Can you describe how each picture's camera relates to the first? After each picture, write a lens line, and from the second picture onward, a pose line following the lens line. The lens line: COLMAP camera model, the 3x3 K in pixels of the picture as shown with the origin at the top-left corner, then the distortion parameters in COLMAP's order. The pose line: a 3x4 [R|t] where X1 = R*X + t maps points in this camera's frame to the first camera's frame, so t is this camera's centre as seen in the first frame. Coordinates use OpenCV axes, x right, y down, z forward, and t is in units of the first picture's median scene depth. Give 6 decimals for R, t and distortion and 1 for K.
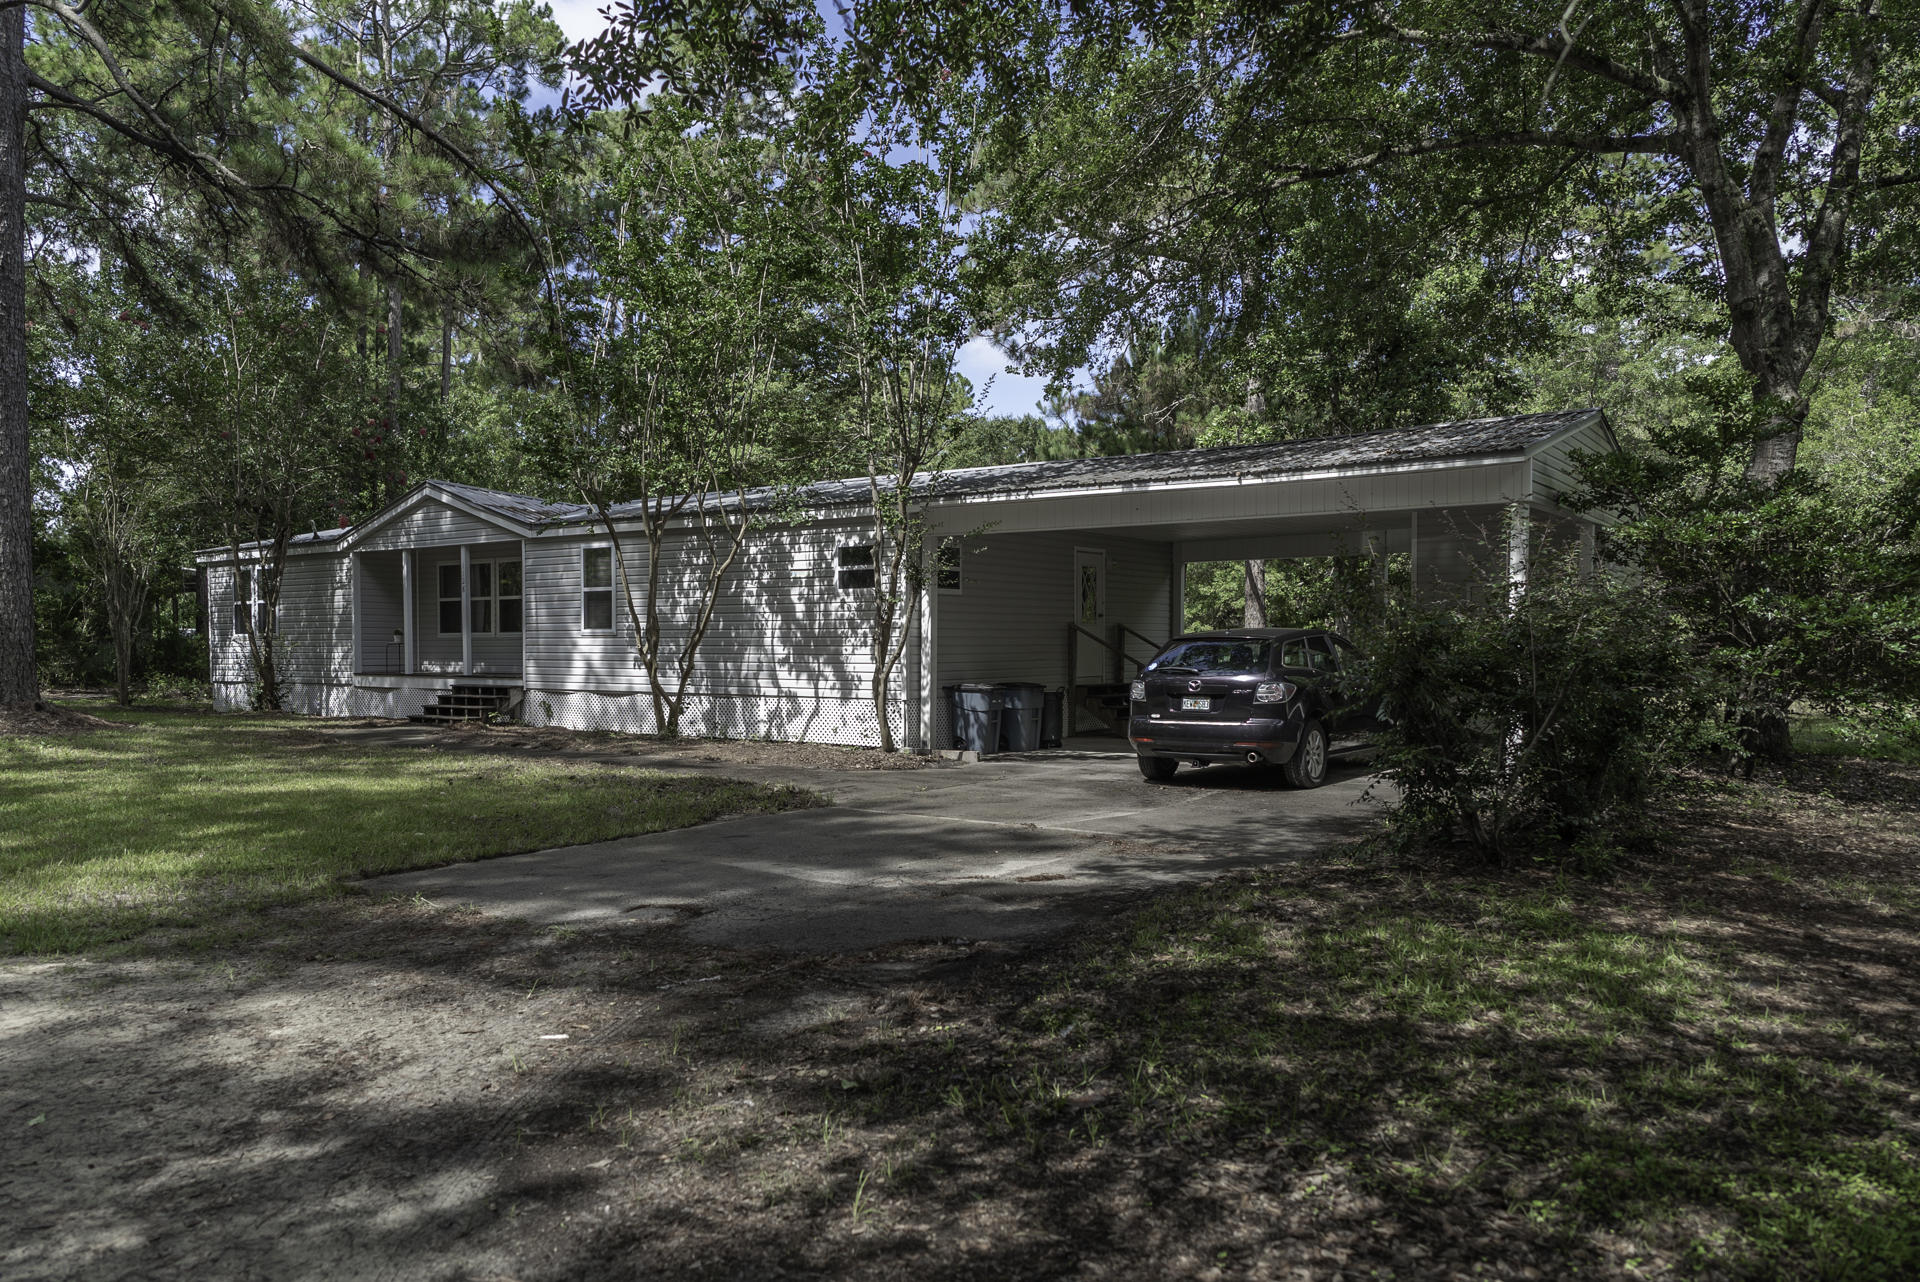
lens RADIAL K [[1335.8, 0, 960.5], [0, 1335.8, 645.5], [0, 0, 1]] dist [-0.006504, 0.001262]
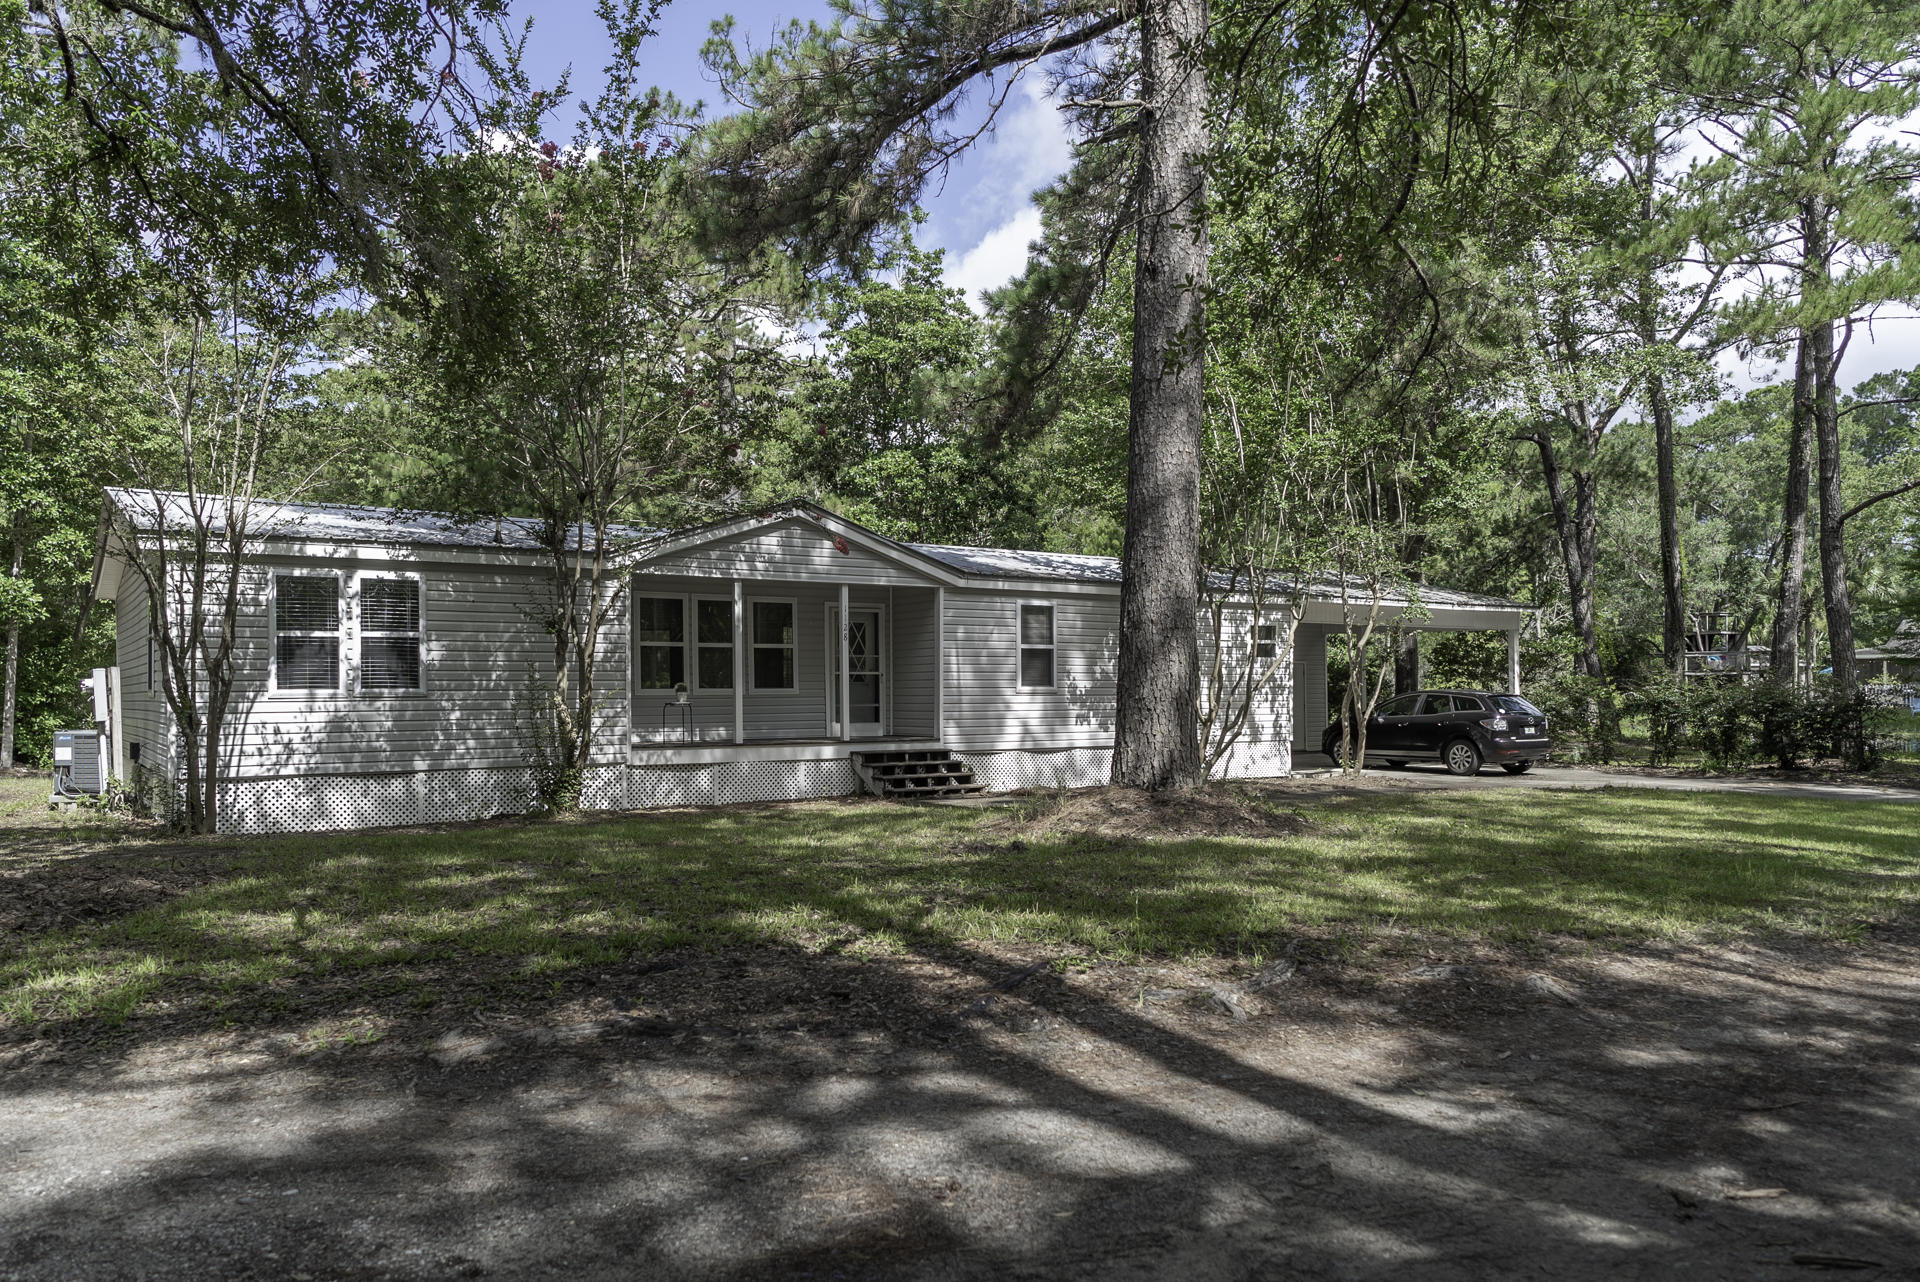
lens RADIAL K [[1335.8, 0, 960.1], [0, 1335.8, 646.8], [0, 0, 1]] dist [-0.006504, 0.001262]
pose [[0.369611, 0.026033, 0.928822, -1.207889], [-0.000065, 0.999608, -0.027991, -0.014093], [-0.929186, 0.010286, 0.369468, 0.677262]]
